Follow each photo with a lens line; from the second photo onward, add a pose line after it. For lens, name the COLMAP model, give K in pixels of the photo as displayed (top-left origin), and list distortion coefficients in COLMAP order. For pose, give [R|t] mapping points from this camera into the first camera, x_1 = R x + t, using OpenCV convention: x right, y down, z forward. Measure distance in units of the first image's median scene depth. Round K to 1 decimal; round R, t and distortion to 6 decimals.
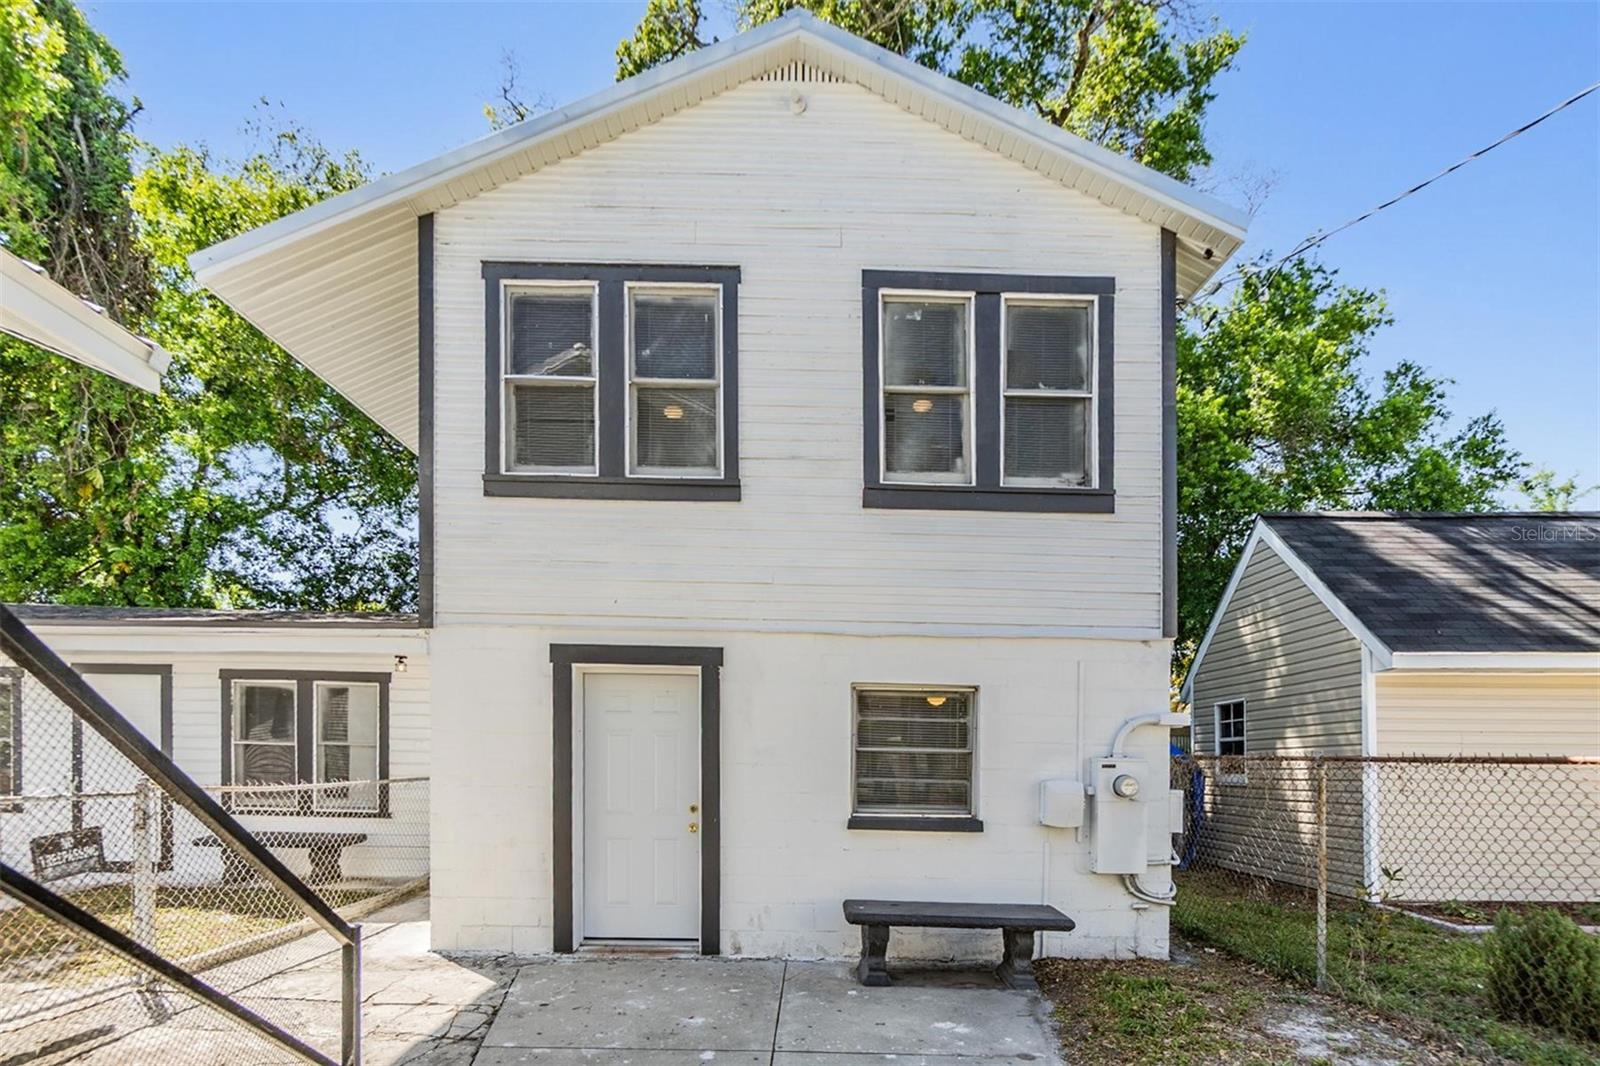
lens RADIAL K [[751.2, 0, 499.8], [0, 751.2, 730.0], [0, 0, 1]] dist [-0.000147, 0.000044]
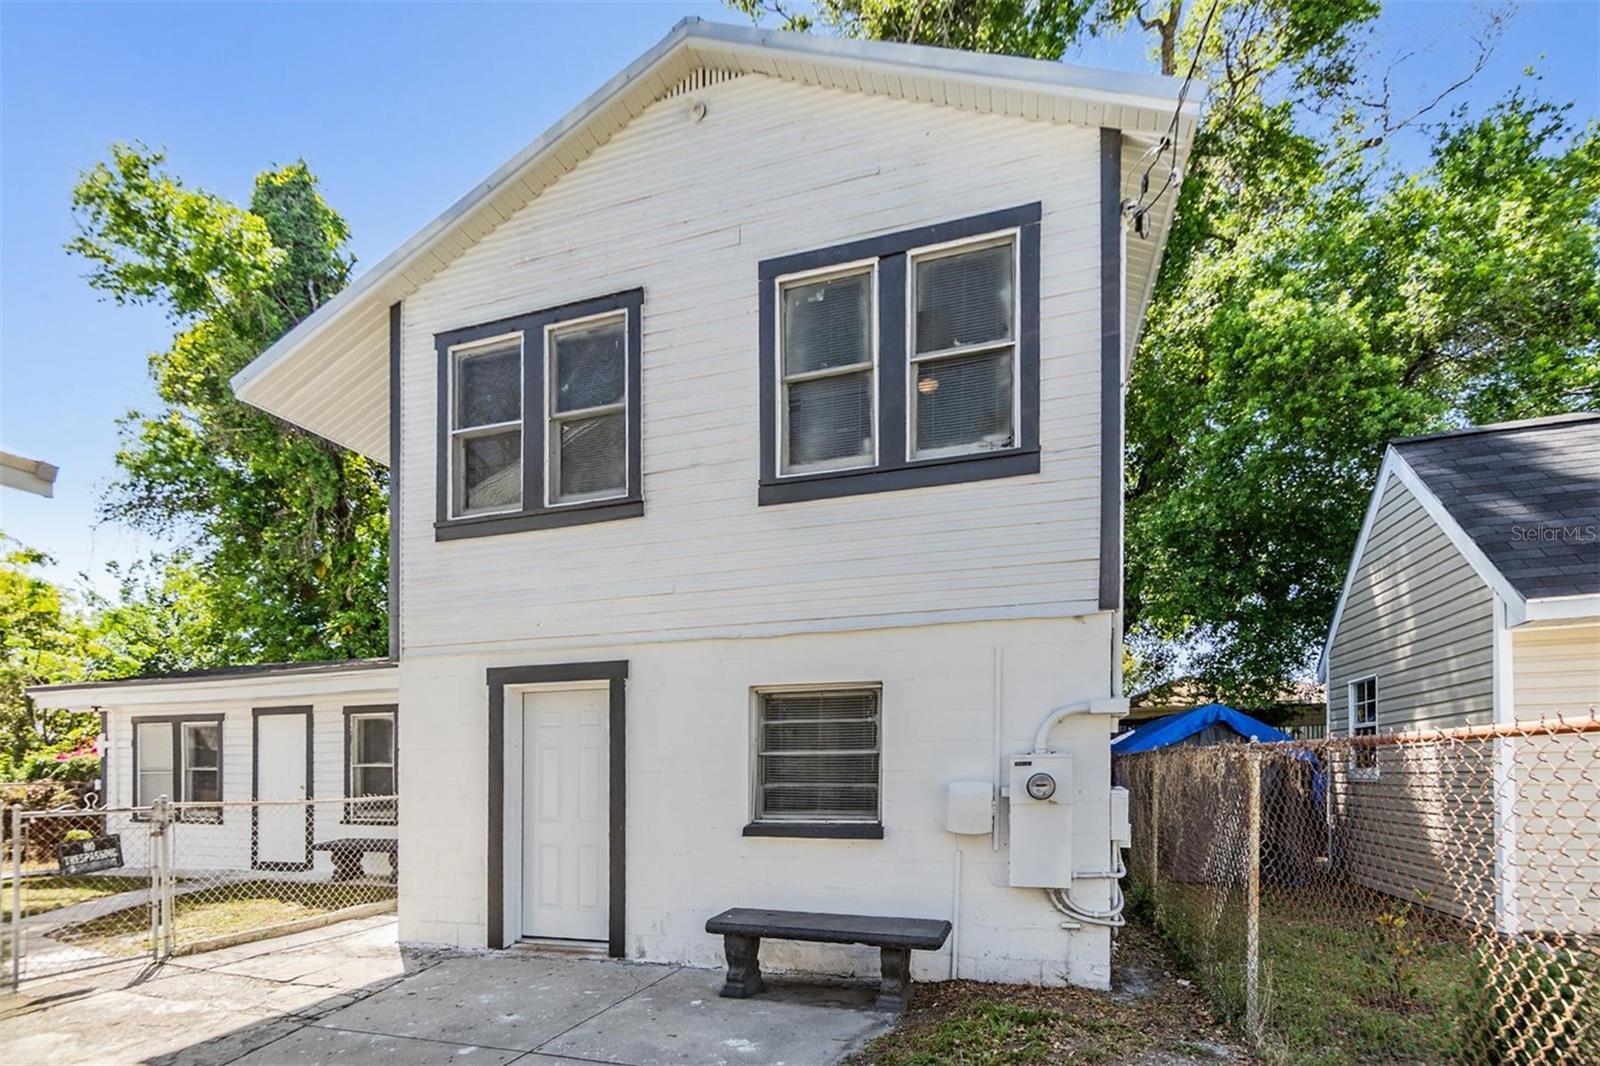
lens RADIAL K [[678.6, 0, 752.1], [0, 678.6, 749.5], [0, 0, 1]] dist [-0.000222, 0.000363]
pose [[0.959013, -0.035596, -0.281116, 0.702281], [0.036494, 0.999332, -0.002040, 0.020580], [0.281001, -0.008303, 0.959672, 0.148894]]
